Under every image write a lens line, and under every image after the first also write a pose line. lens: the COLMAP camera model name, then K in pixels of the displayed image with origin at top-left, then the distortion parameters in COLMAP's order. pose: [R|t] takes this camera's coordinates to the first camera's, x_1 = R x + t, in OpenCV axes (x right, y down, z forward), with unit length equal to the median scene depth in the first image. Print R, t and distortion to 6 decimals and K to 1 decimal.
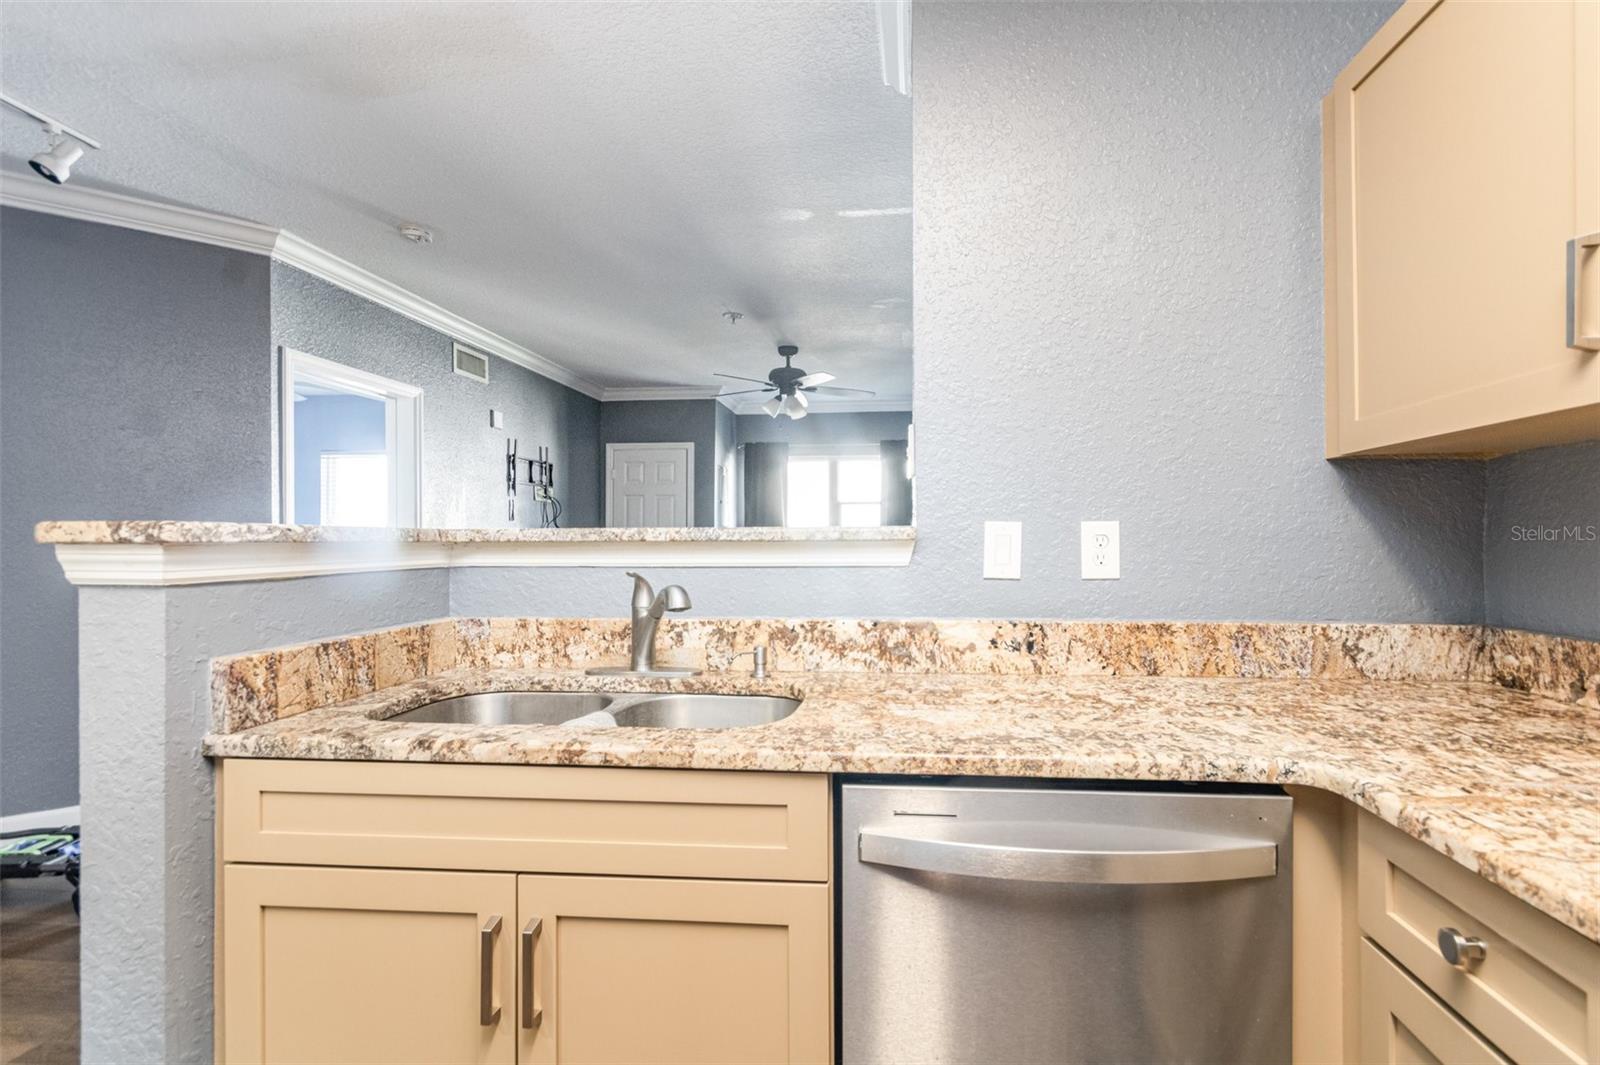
lens RADIAL K [[748.7, 0, 834.7], [0, 748.7, 529.4], [0, 0, 1]] dist [0.001495, 0.000486]
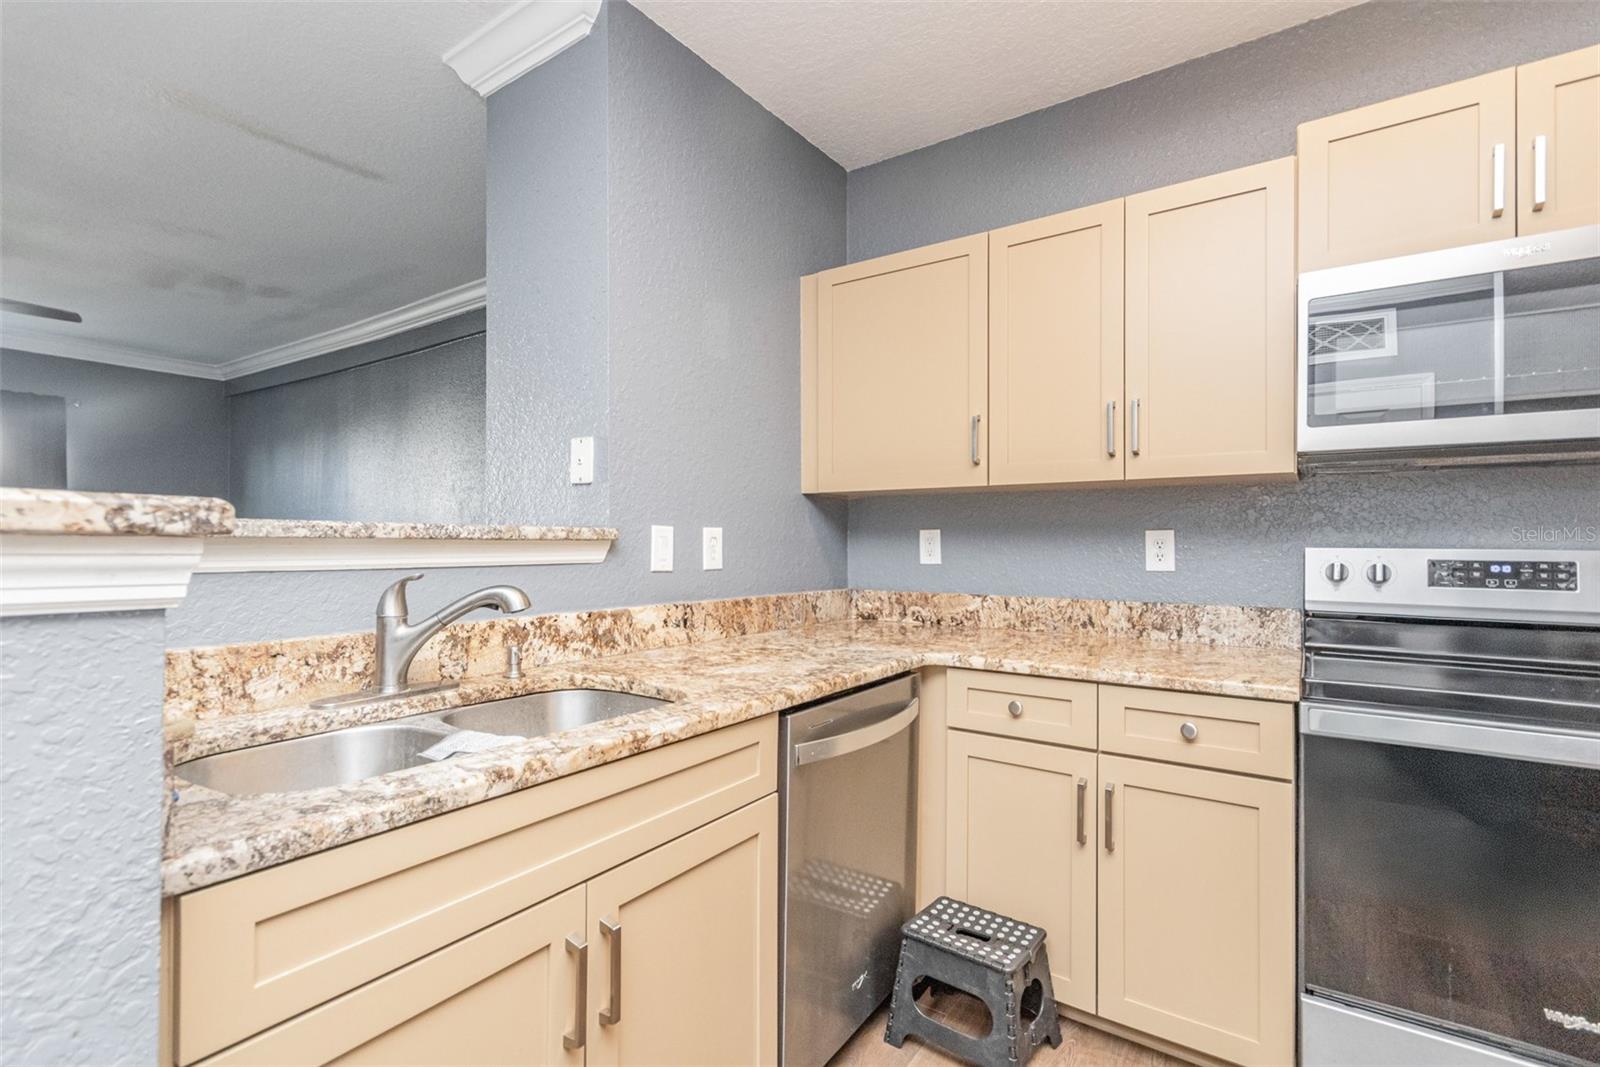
lens RADIAL K [[748.7, 0, 791.4], [0, 748.7, 533.4], [0, 0, 1]] dist [0.001495, 0.000486]
pose [[0.489678, 0.017198, 0.871734, -0.821267], [-0.021737, 0.999736, -0.007513, 0.007830], [-0.871632, -0.015270, 0.489922, 0.215006]]
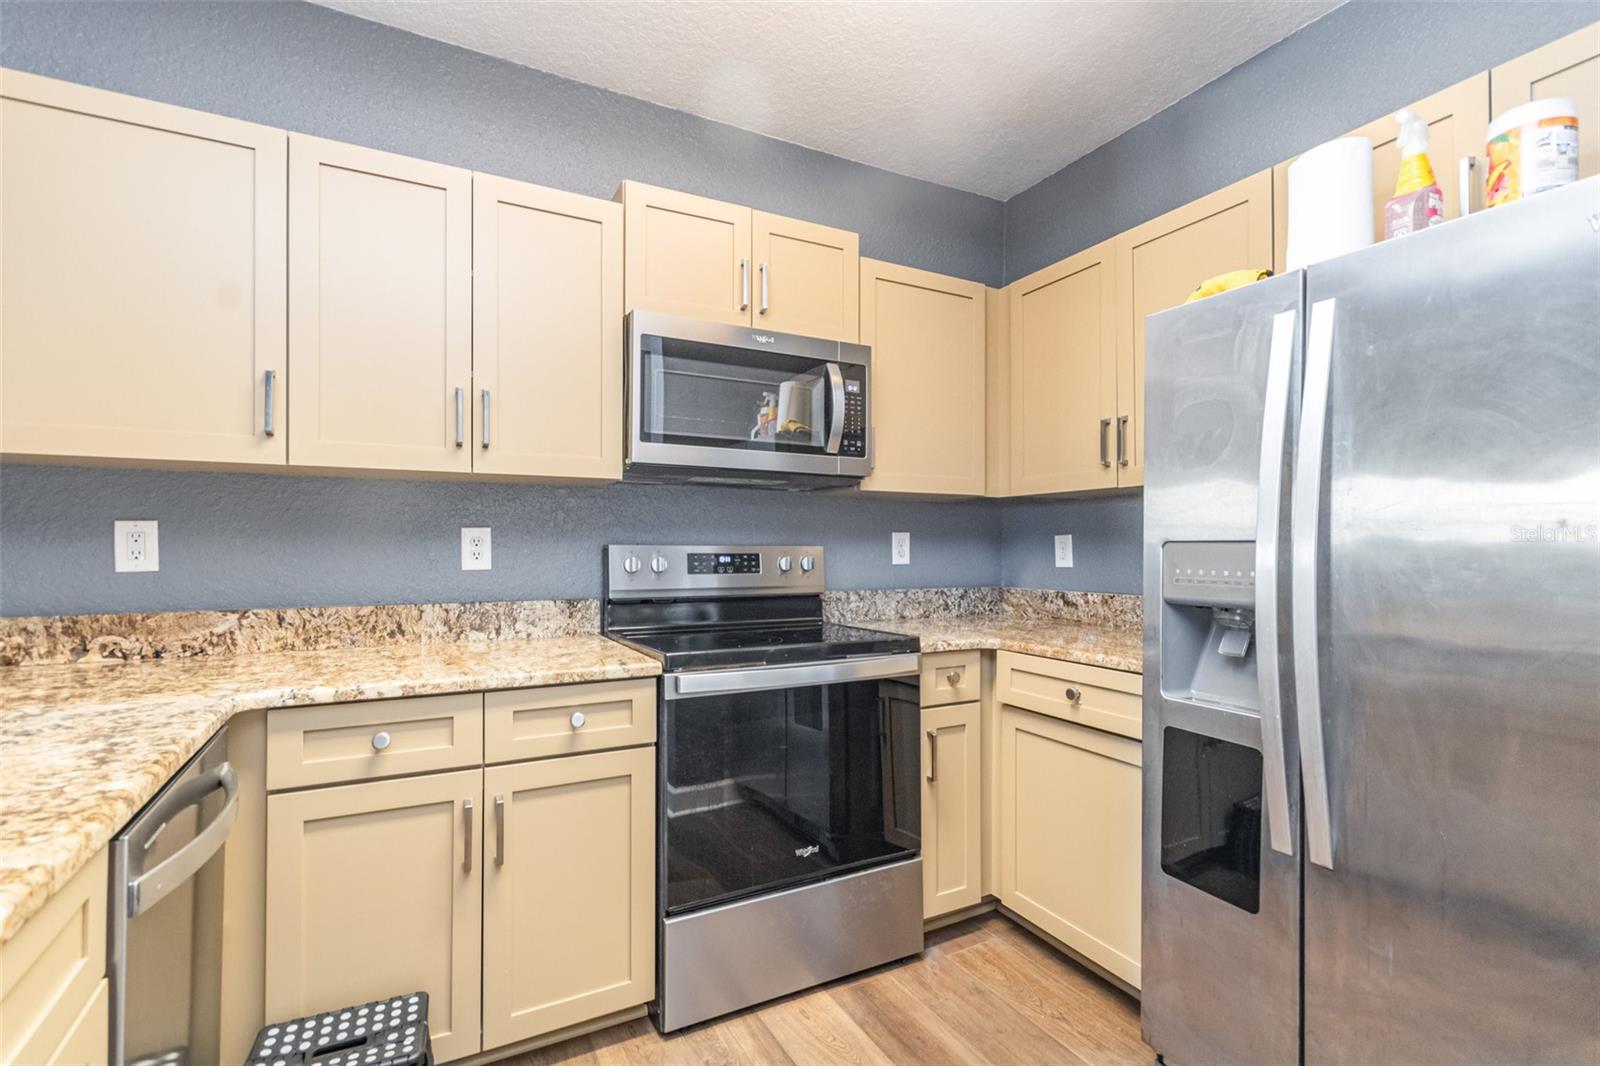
lens RADIAL K [[748.7, 0, 823.2], [0, 748.7, 539.5], [0, 0, 1]] dist [0.001495, 0.000486]
pose [[-0.570995, 0.008810, 0.820906, -0.734185], [-0.014781, 0.999670, -0.021010, 0.017776], [-0.820820, -0.024131, -0.570677, 0.571692]]
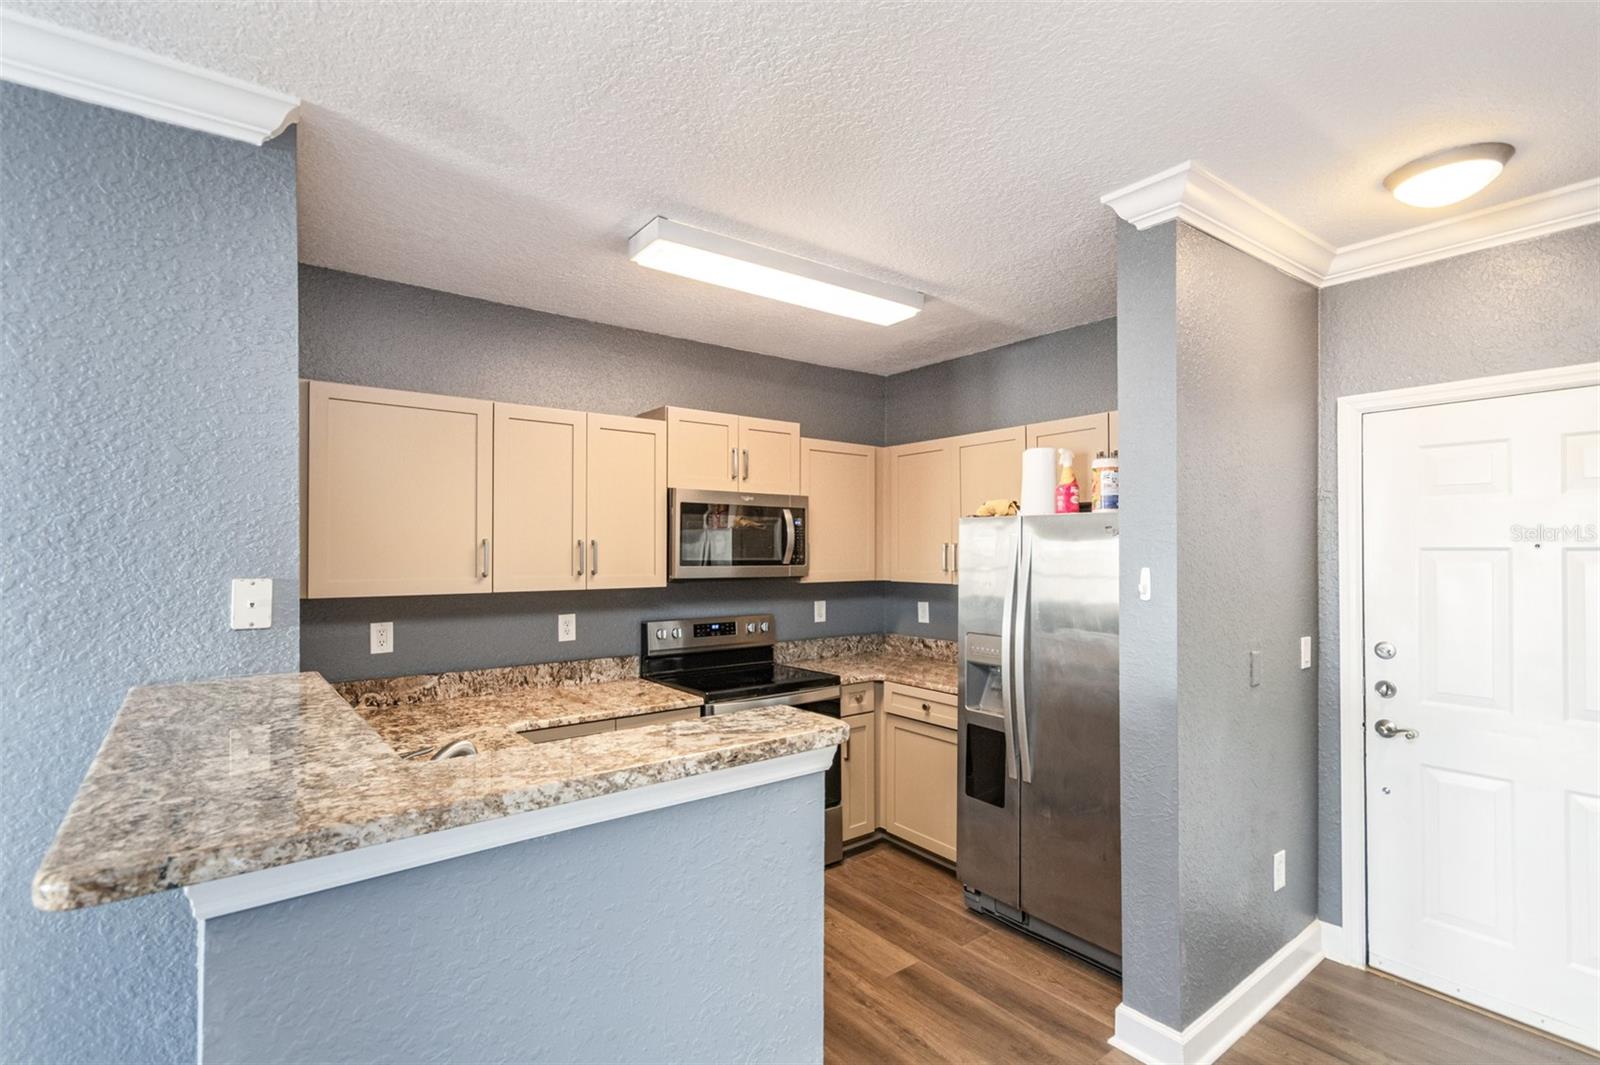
lens RADIAL K [[748.7, 0, 824.2], [0, 748.7, 530.3], [0, 0, 1]] dist [0.001495, 0.000486]
pose [[-0.698846, 0.020370, 0.714982, -1.361192], [-0.012226, 0.999108, -0.040416, -0.195714], [-0.715168, -0.036986, -0.697974, 1.332687]]
